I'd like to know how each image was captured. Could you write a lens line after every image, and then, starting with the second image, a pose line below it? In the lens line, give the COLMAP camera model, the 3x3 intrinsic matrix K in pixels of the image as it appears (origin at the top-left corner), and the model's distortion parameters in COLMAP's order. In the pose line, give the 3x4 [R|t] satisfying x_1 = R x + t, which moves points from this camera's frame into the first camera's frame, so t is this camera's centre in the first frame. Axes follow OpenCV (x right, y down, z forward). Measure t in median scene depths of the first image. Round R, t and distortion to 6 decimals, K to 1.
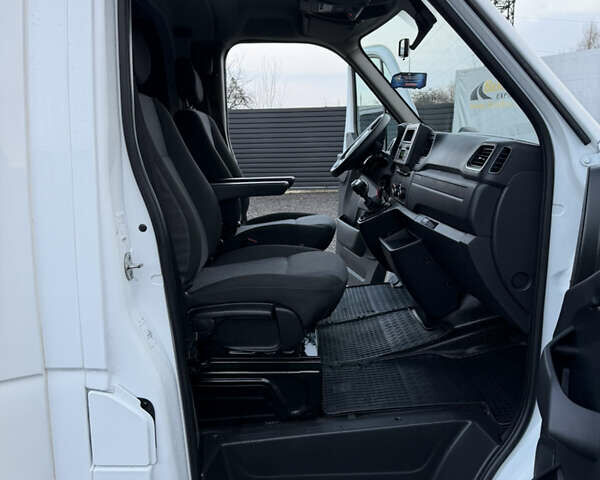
lens RADIAL K [[542.9, 0, 299.8], [0, 542.9, 251.2], [0, 0, 1]] dist [0.155679, -0.280988]
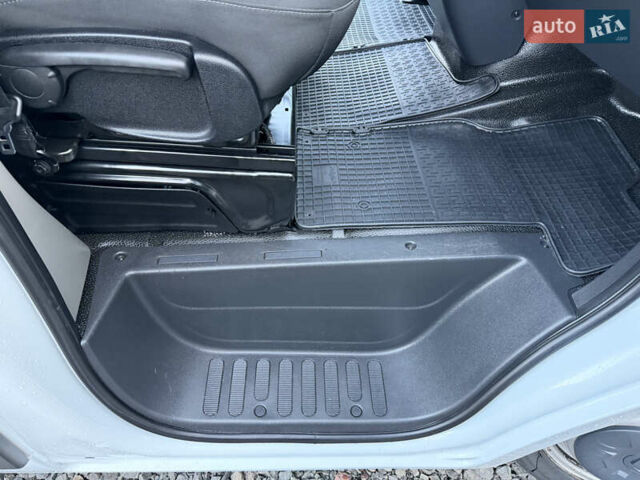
lens RADIAL K [[453.3, 0, 320.0], [0, 453.3, 240.0], [0, 0, 1]] dist [0.053302, -0.063125]
pose [[0.994496, 0.038488, 0.097447, 0.017477], [-0.085272, 0.837739, 0.539371, 0.017784], [-0.060876, -0.544712, 0.836411, 0.461221]]
